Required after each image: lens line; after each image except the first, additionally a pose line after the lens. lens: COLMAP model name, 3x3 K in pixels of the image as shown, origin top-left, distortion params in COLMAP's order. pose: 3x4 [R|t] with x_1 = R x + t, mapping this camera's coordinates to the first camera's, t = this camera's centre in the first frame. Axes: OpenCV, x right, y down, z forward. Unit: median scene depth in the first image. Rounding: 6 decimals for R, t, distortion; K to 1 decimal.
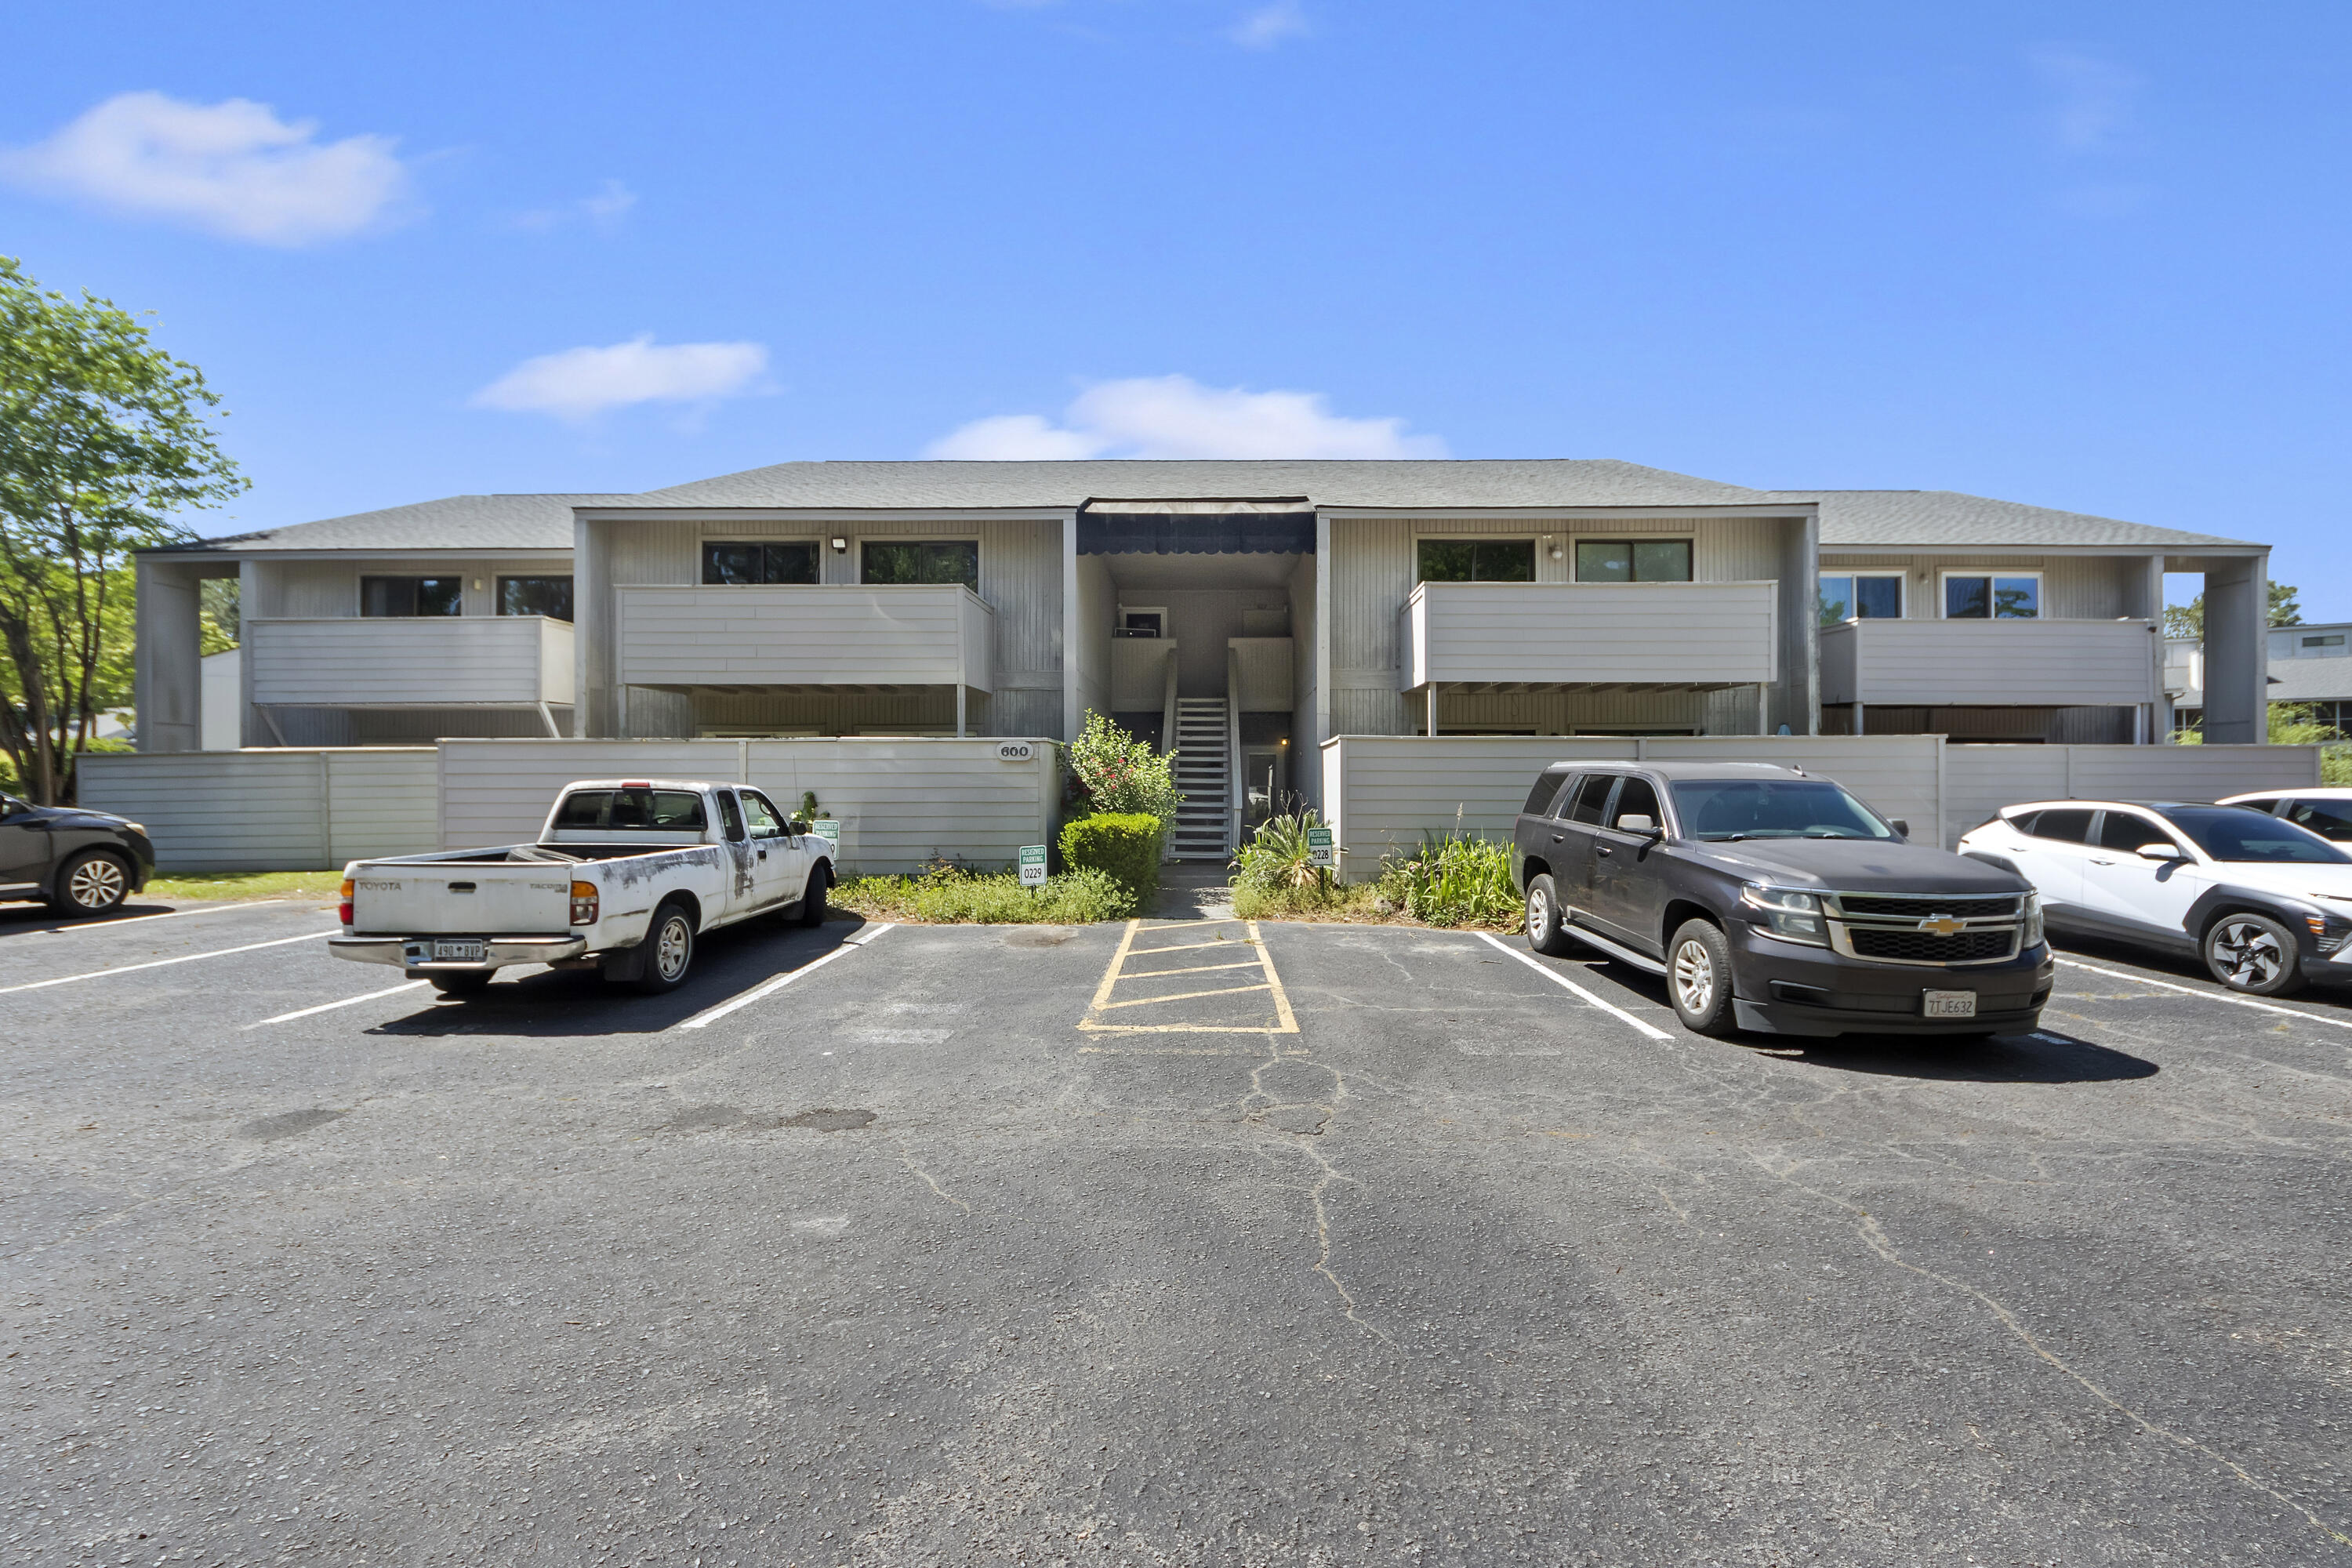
lens RADIAL K [[1046.6, 0, 1175.9], [0, 1046.6, 778.1], [0, 0, 1]] dist [0.009435, -0.000295]
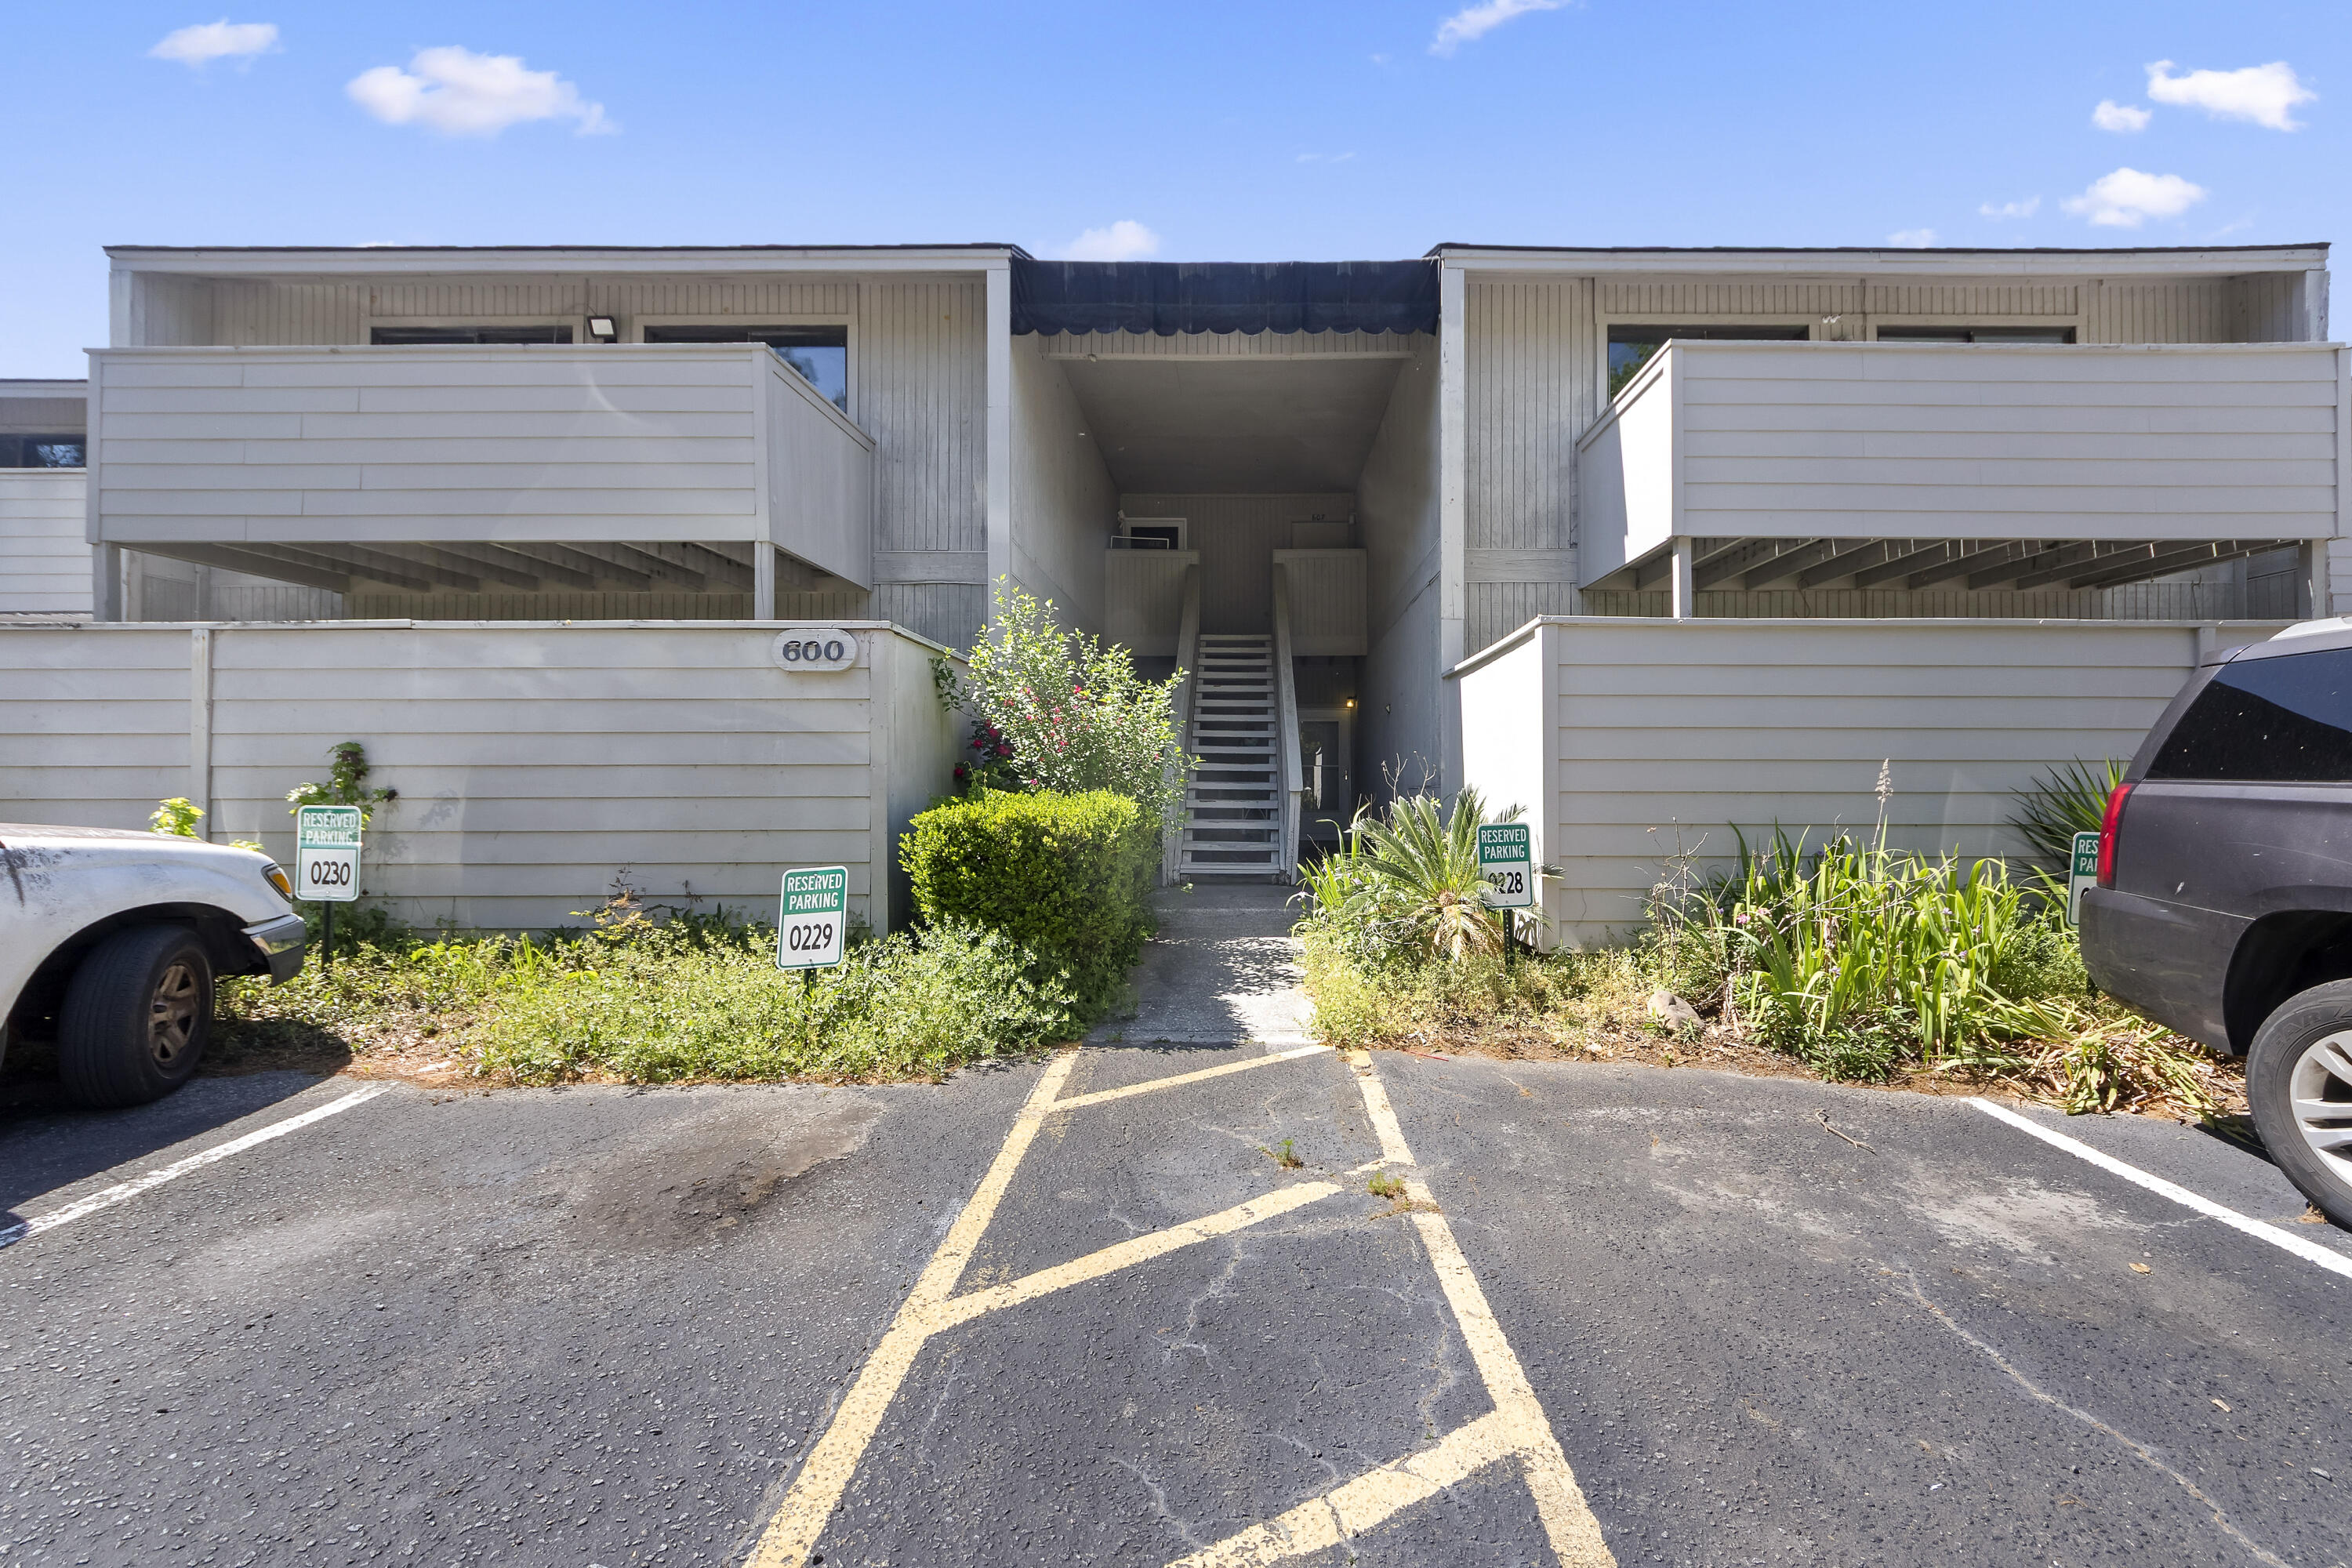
lens RADIAL K [[891.6, 0, 1176.0], [0, 891.6, 784.0], [0, 0, 1]] dist [0.011535, -0.009602]
pose [[0.999092, -0.001818, -0.042567, 0.015145], [0.002040, 0.999985, 0.005179, 0.028046], [0.042557, -0.005261, 0.999080, 0.601184]]
